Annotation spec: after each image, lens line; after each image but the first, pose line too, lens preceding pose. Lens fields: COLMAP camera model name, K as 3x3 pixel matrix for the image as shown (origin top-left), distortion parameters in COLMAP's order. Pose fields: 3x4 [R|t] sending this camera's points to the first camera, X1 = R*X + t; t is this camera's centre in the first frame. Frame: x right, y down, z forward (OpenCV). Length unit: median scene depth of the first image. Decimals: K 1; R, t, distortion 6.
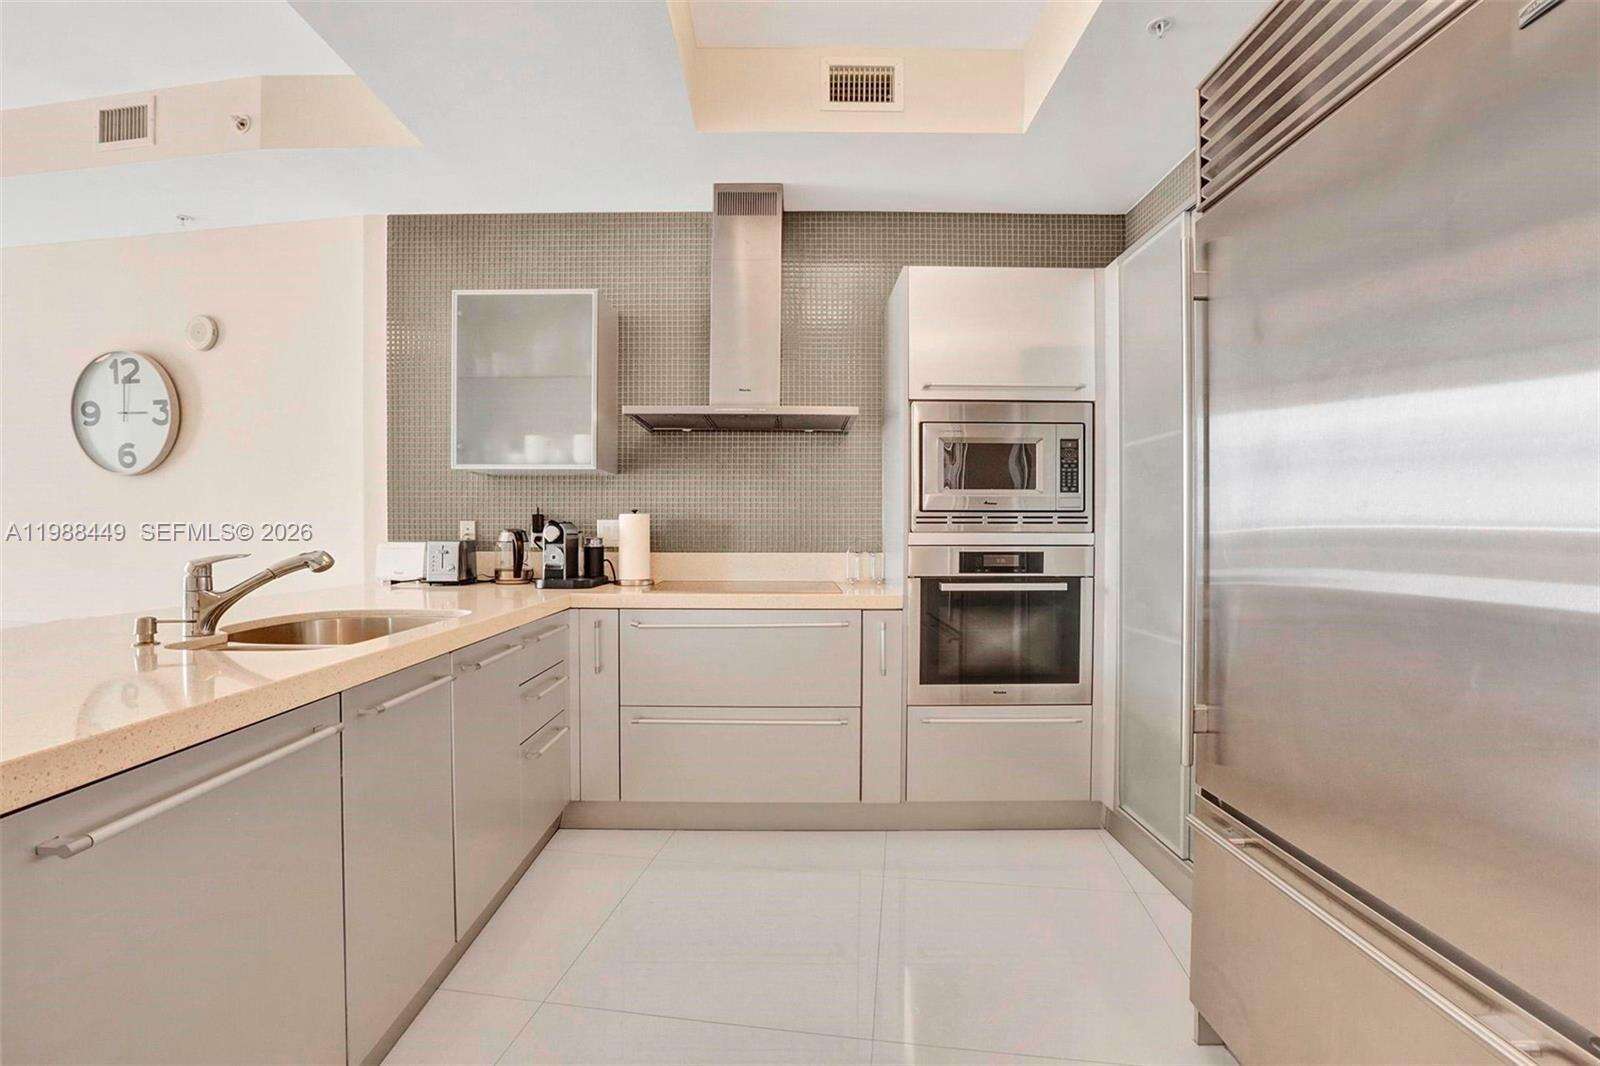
lens RADIAL K [[749.2, 0, 797.6], [0, 749.2, 543.3], [0, 0, 1]] dist [-0.057957, 0.025777]
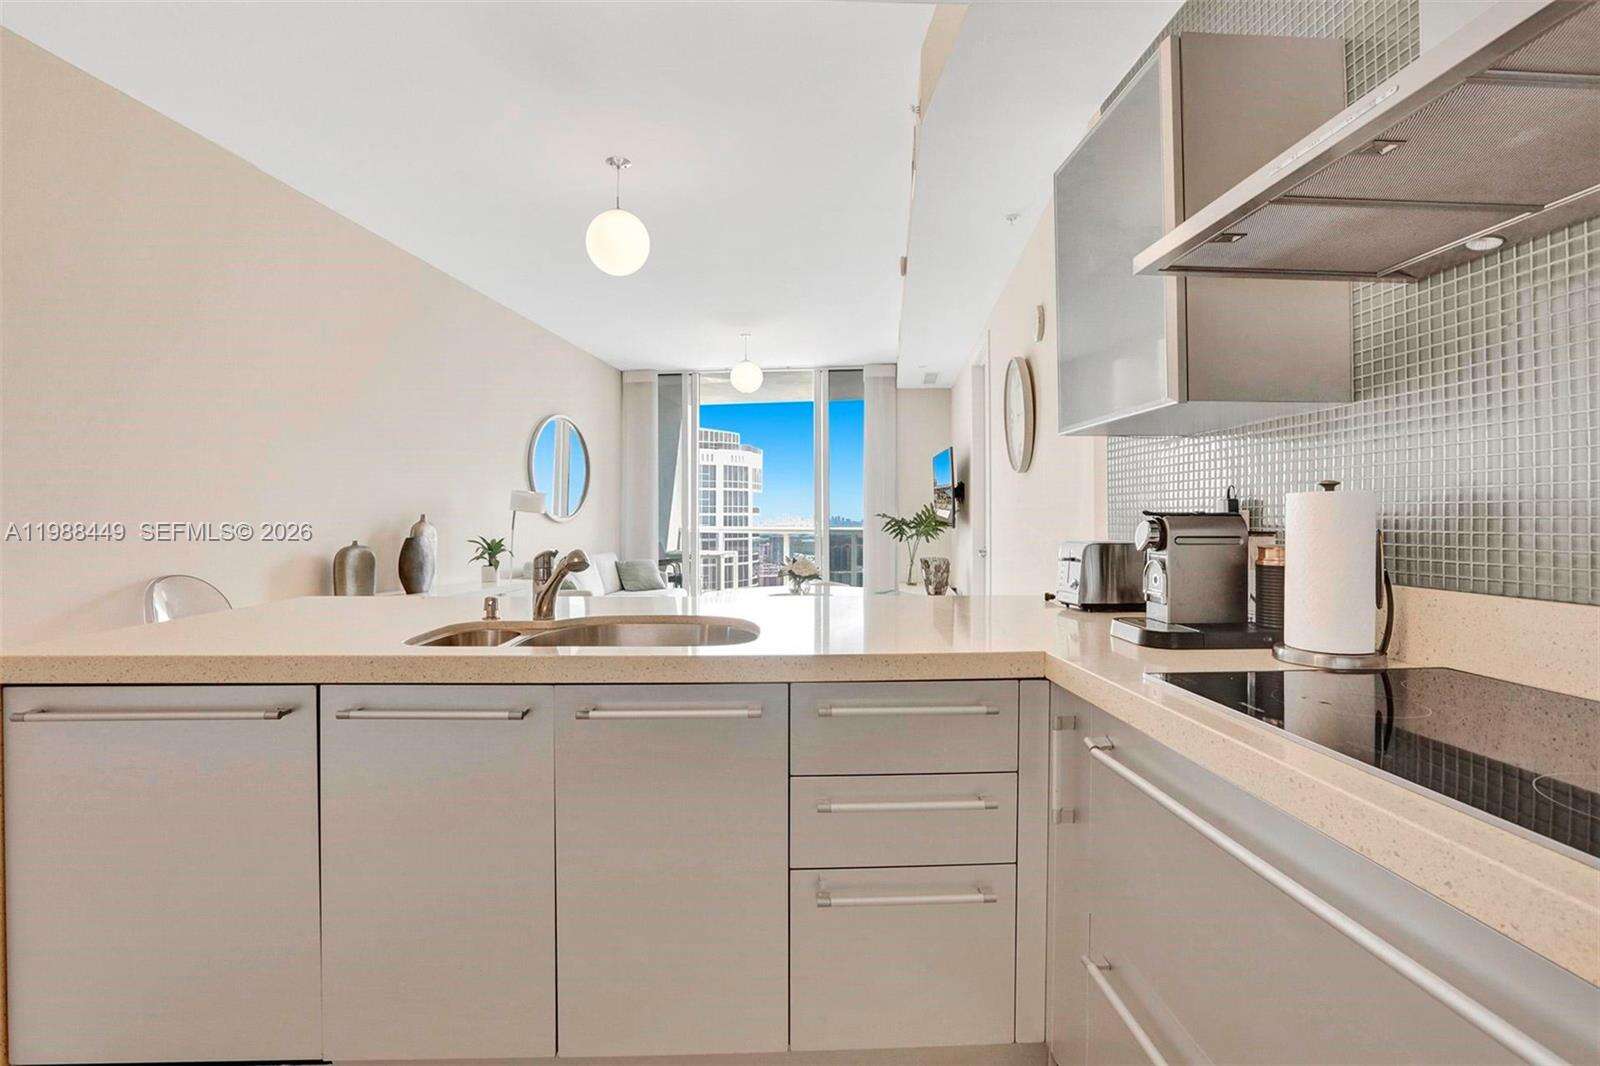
lens RADIAL K [[759.9, 0, 800.0], [0, 759.9, 533.0], [0, 0, 1]] dist [-0.000609, 0.000012]
pose [[0.037064, 0.018522, -0.999141, 0.202381], [-0.017897, 0.999680, 0.017868, -0.020280], [0.999153, 0.017220, 0.037384, 0.742346]]
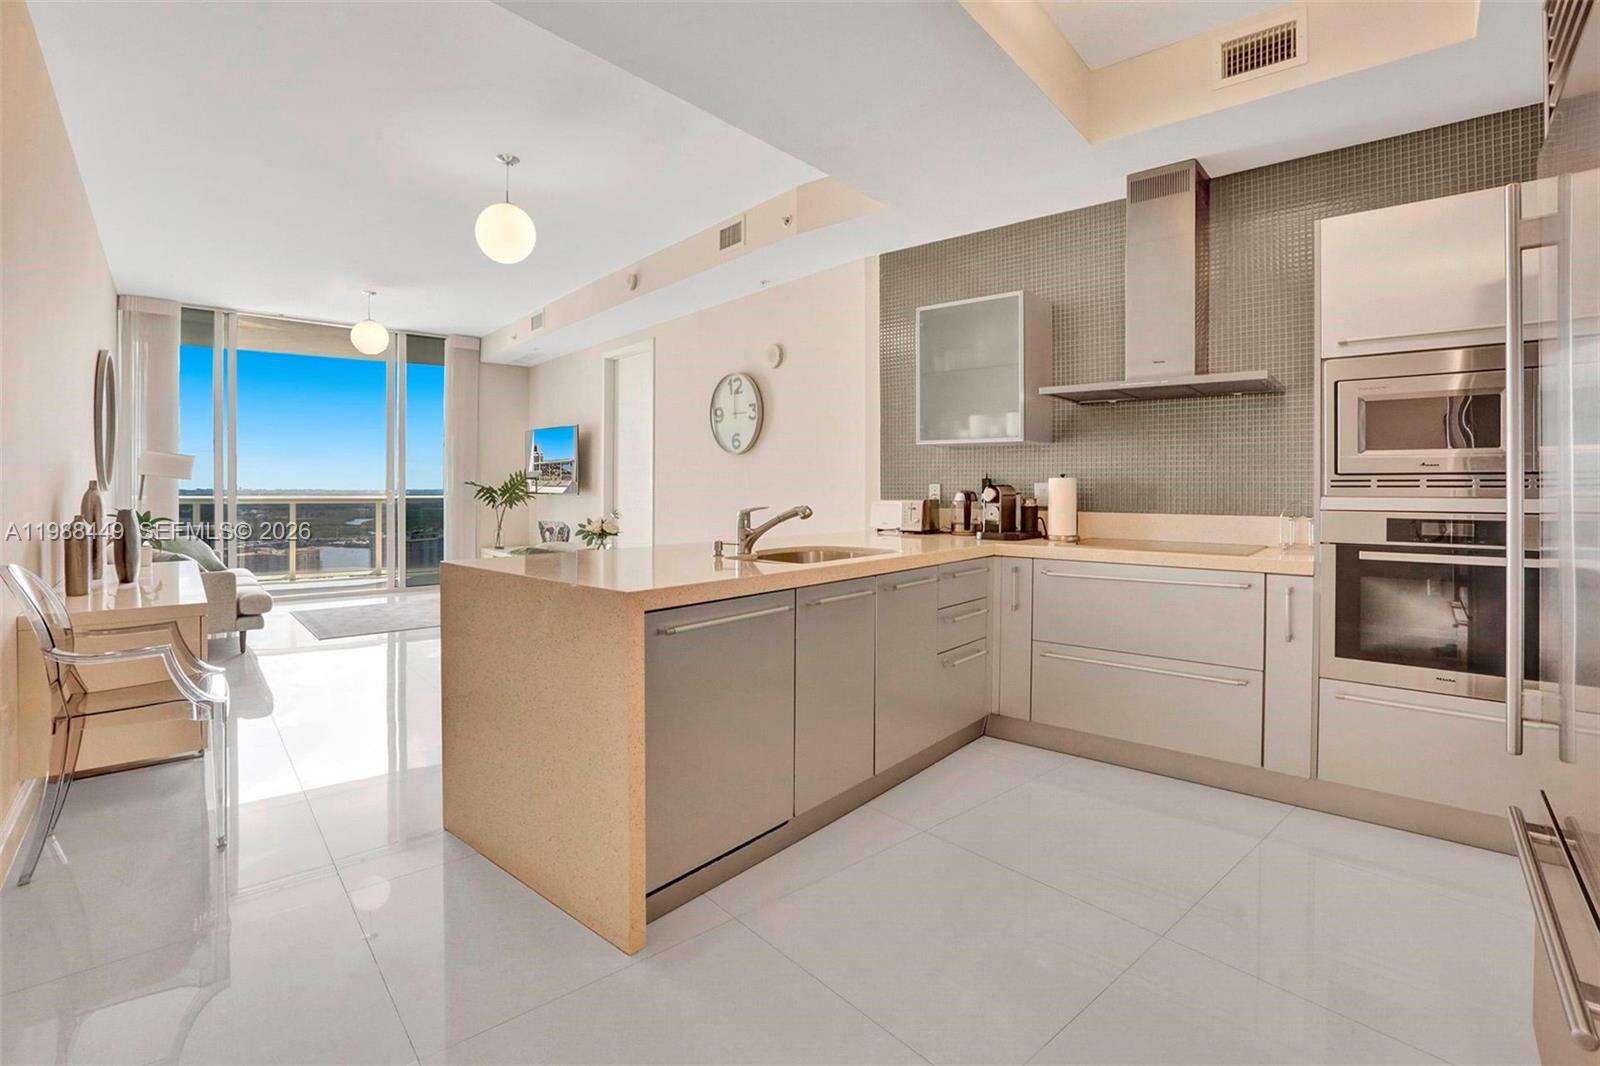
lens RADIAL K [[754.5, 0, 801.9], [0, 754.5, 496.0], [0, 0, 1]] dist [-0.001384, 0.000041]
pose [[0.771083, 0.007907, -0.636686, 0.222715], [-0.012966, 0.999911, -0.003284, -0.002977], [0.636603, 0.010787, 0.771116, -0.153073]]
